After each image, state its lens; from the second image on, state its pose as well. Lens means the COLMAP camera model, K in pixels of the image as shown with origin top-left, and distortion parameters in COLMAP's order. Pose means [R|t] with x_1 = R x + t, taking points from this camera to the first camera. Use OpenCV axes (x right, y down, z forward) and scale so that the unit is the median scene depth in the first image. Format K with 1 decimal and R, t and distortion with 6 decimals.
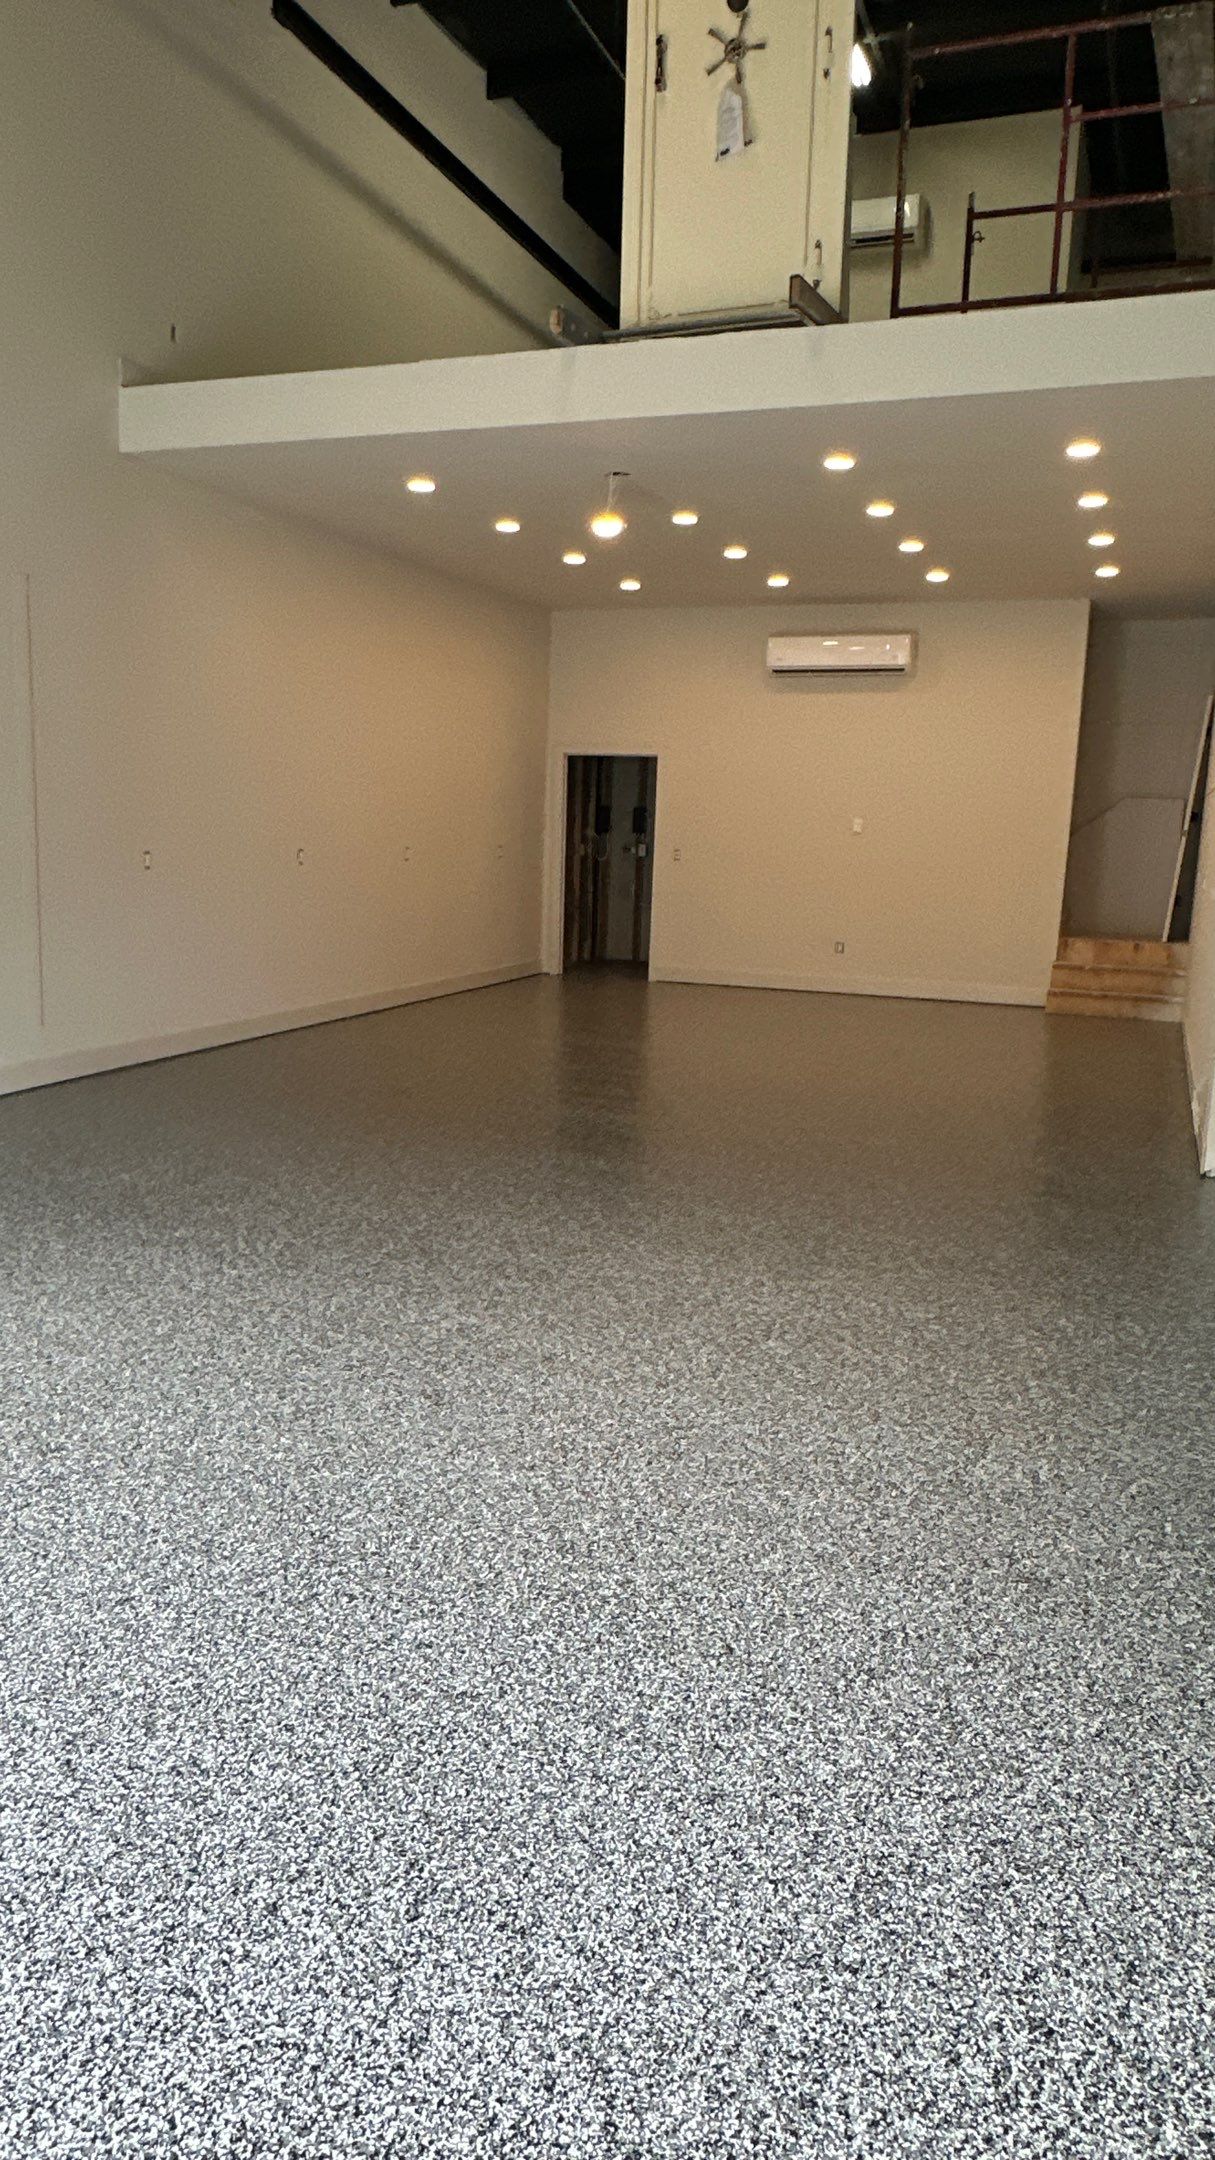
lens RADIAL K [[1468.3, 0, 602.9], [0, 1468.3, 1083.2], [0, 0, 1]] dist [-0.002504, -0.001850]
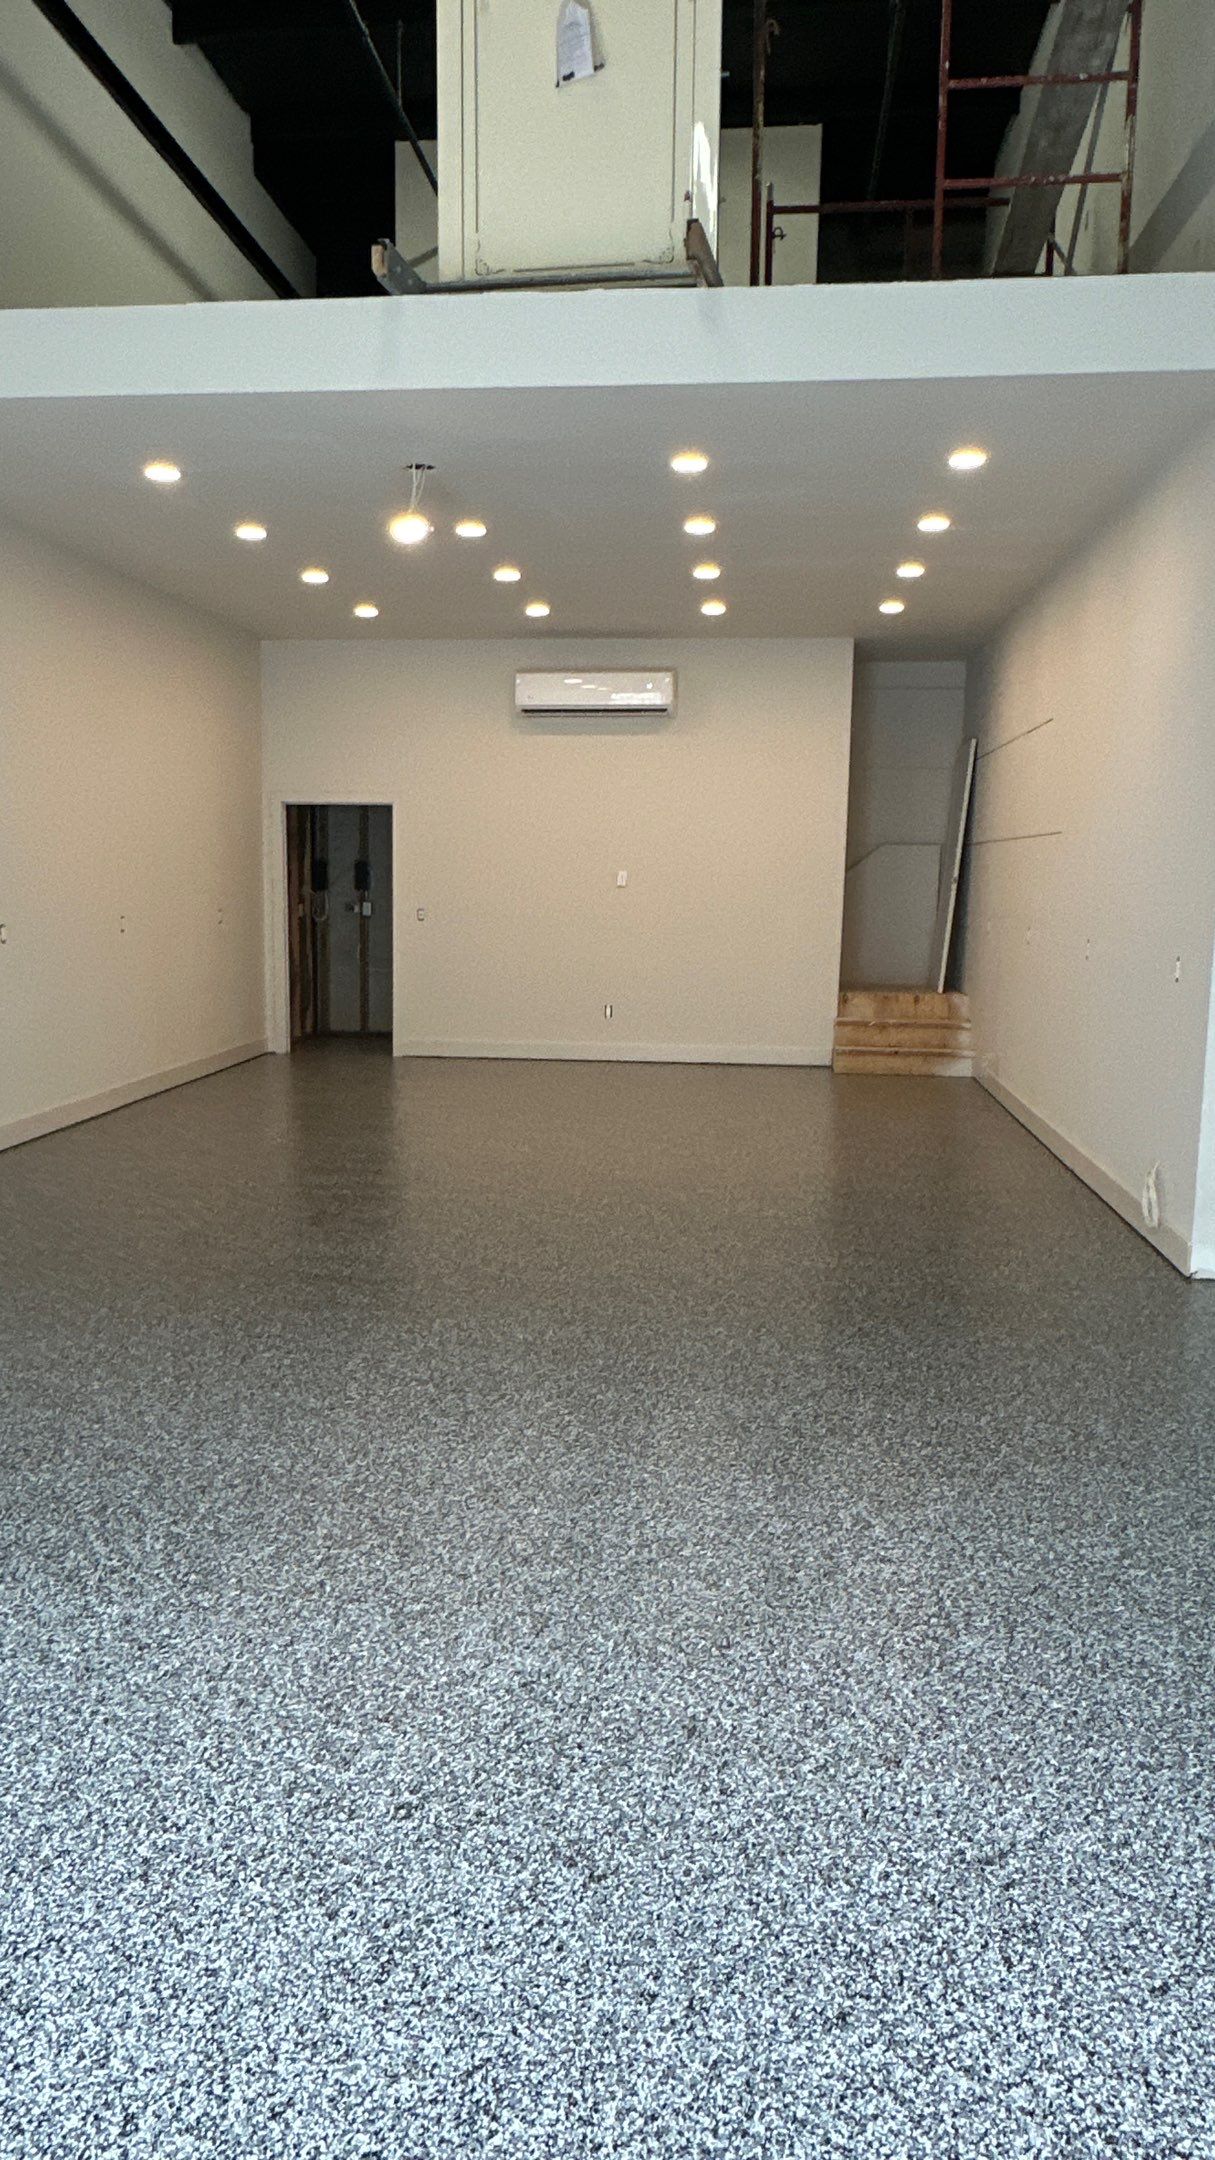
lens RADIAL K [[1468.3, 0, 605.0], [0, 1468.3, 1084.7], [0, 0, 1]] dist [-0.002504, -0.001850]
pose [[0.967505, -0.053447, 0.247138, -0.104472], [0.060581, 0.997935, -0.021348, -0.041087], [-0.245486, 0.035626, 0.968745, 0.174132]]
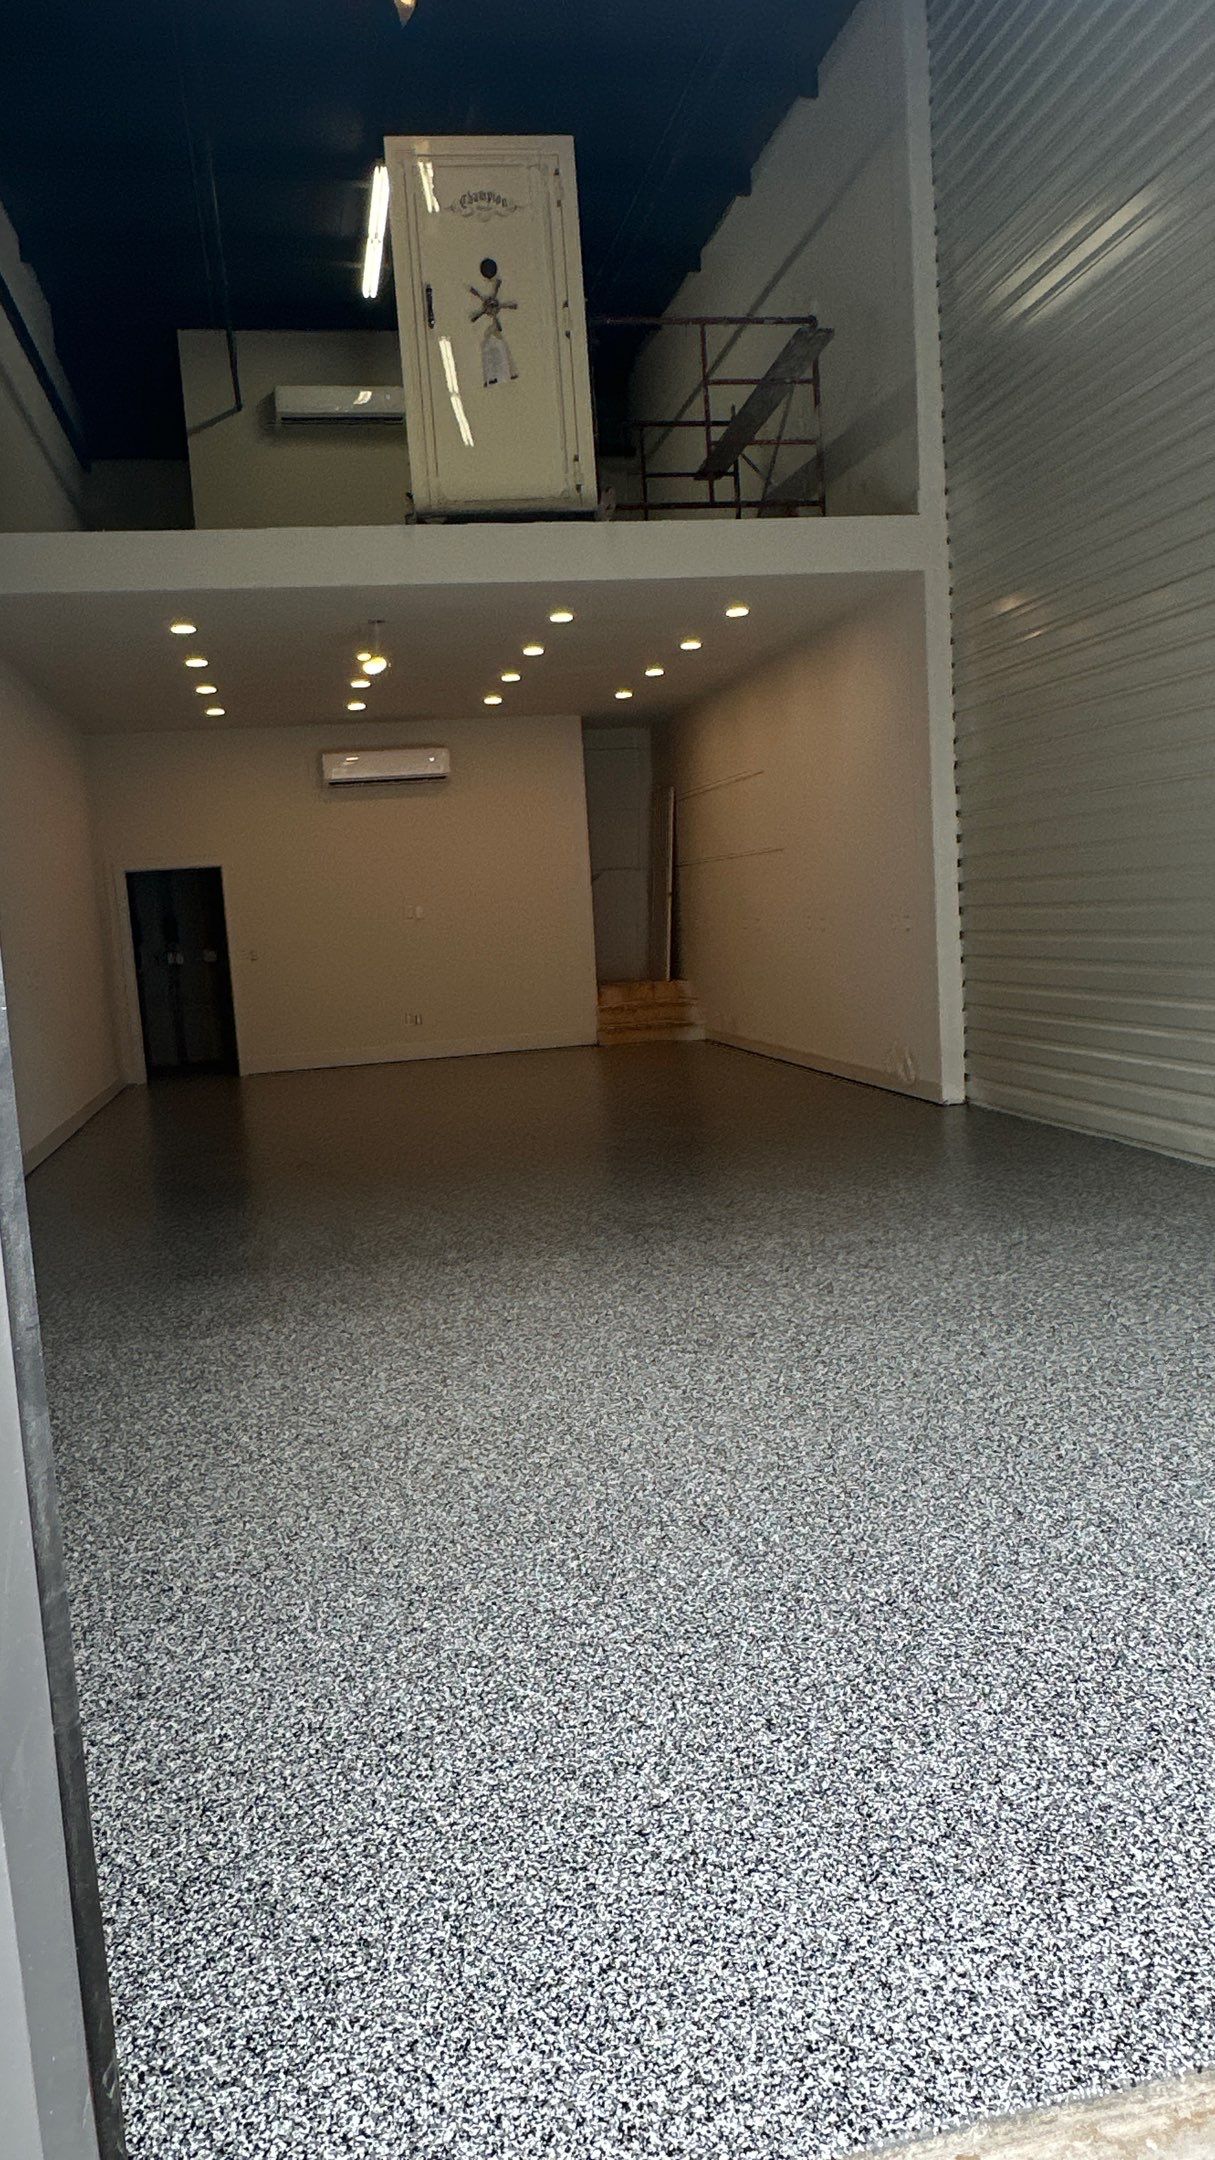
lens RADIAL K [[1468.3, 0, 604.9], [0, 1468.3, 1084.3], [0, 0, 1]] dist [-0.002504, -0.001850]
pose [[0.844628, -0.148092, 0.514462, -0.465578], [0.183390, 0.982873, -0.018157, 0.005941], [-0.502962, 0.109683, 0.857321, -0.061858]]
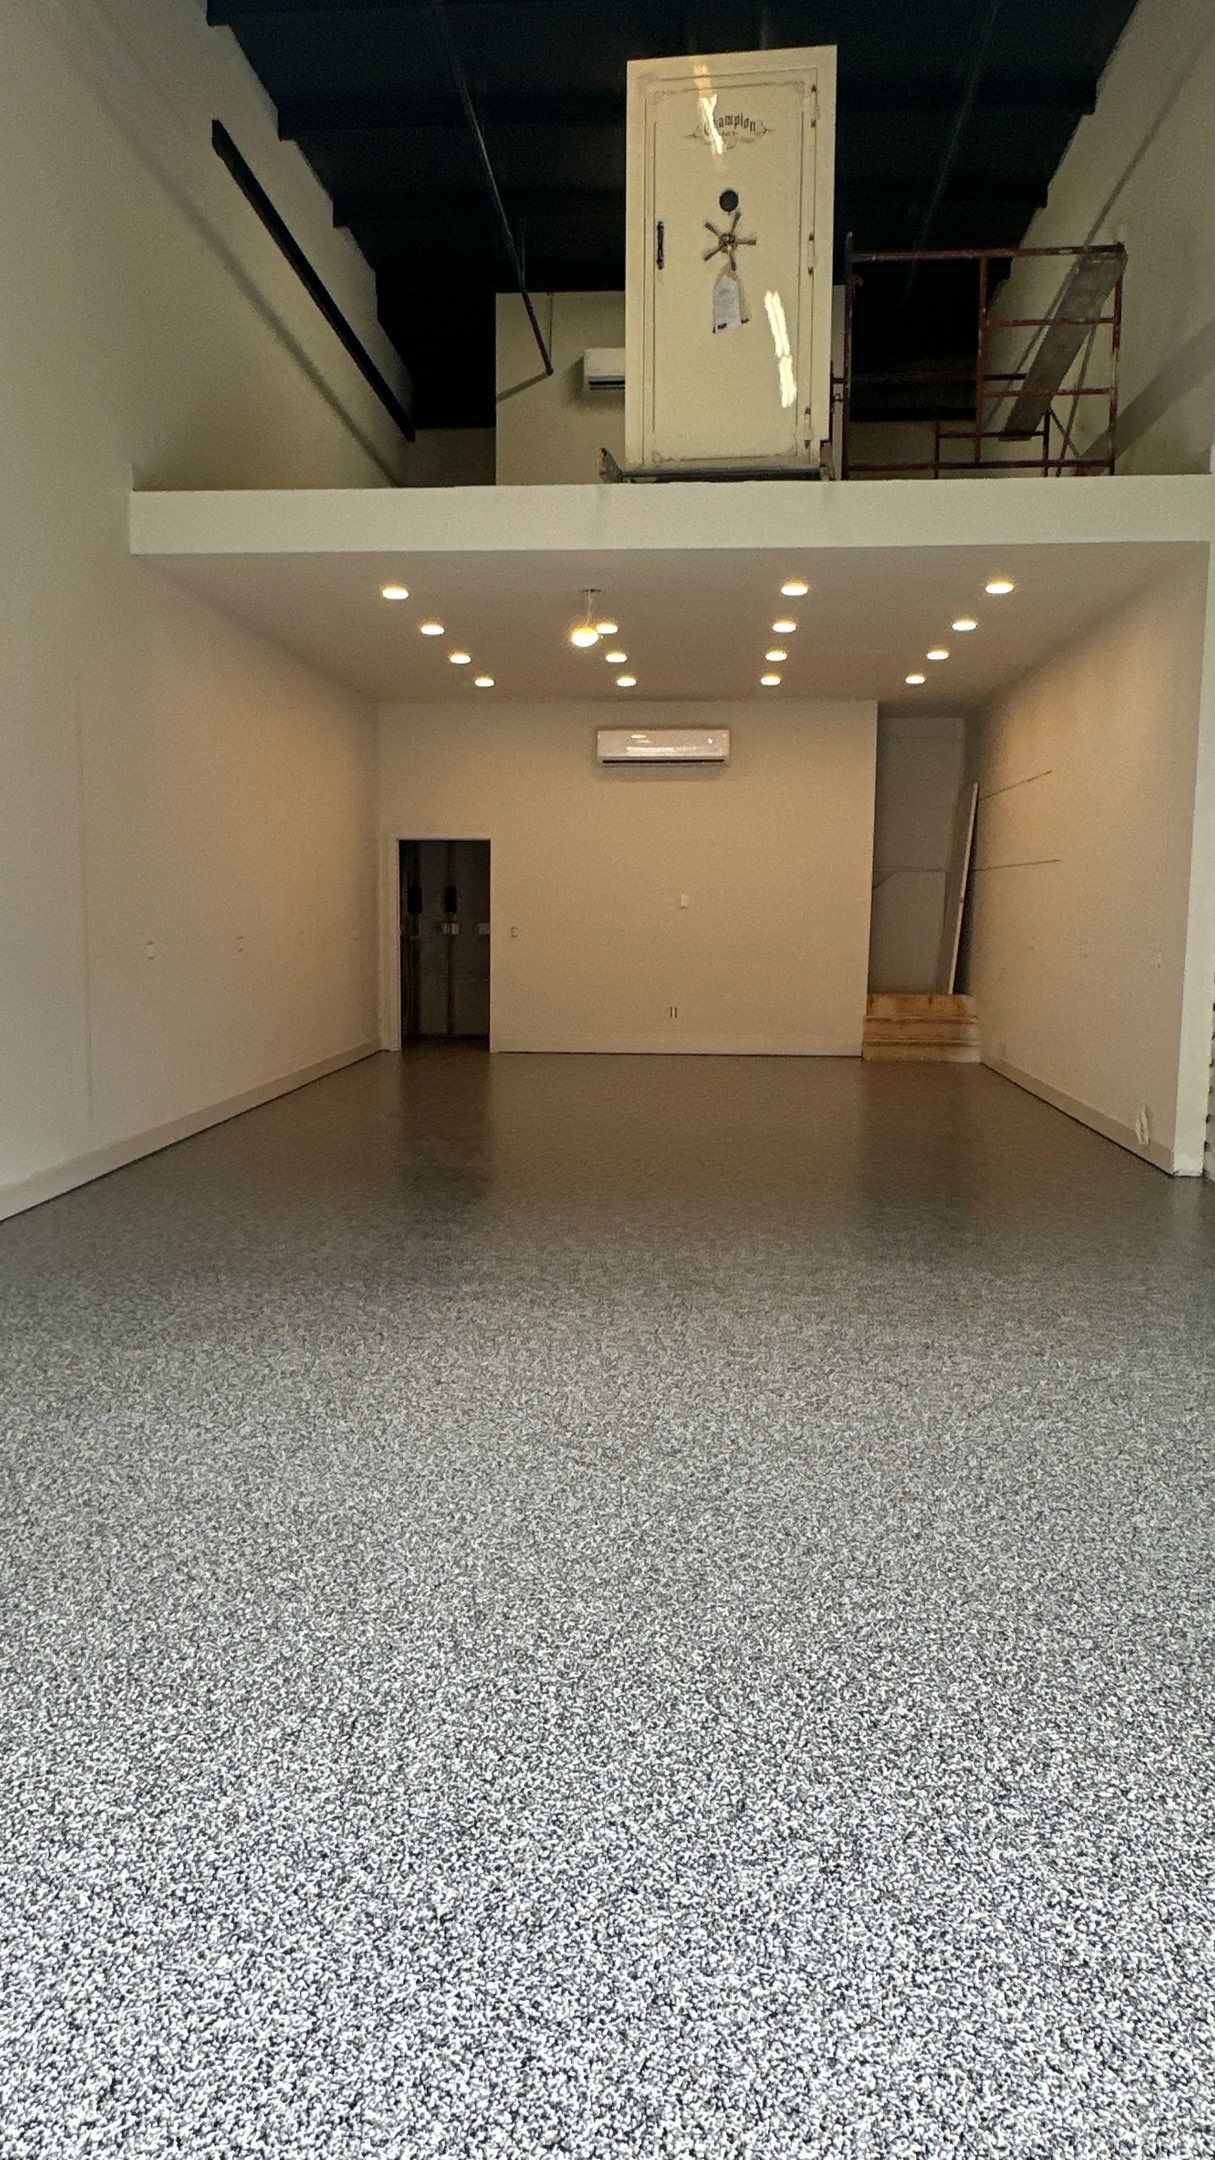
lens RADIAL K [[1468.3, 0, 604.9], [0, 1468.3, 1083.5], [0, 0, 1]] dist [-0.002504, -0.001850]
pose [[0.959454, -0.056918, 0.276057, -0.287825], [0.070835, 0.996657, -0.040700, 0.001772], [-0.272818, 0.058605, 0.960279, -0.043067]]
